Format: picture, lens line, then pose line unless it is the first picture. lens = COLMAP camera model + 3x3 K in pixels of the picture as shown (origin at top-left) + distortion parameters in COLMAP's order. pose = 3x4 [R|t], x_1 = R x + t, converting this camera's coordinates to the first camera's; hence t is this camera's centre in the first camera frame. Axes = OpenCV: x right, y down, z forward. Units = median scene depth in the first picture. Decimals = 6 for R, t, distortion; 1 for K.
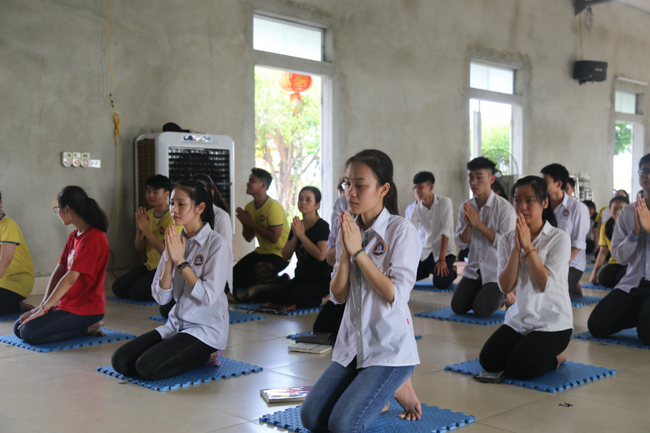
lens RADIAL K [[794.4, 0, 342.8], [0, 794.4, 198.5], [0, 0, 1]] dist [0.089180, 0.000000]
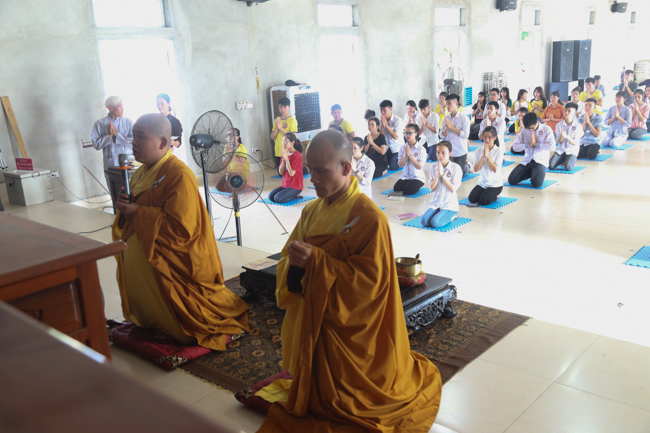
lens RADIAL K [[610.1, 0, 325.5], [0, 610.1, 219.9], [0, 0, 1]] dist [0.012400, 0.000000]
pose [[0.997934, -0.062336, 0.015555, -0.176640], [0.056357, 0.965577, 0.253941, -0.143918], [-0.030849, -0.252539, 0.967095, -0.495749]]
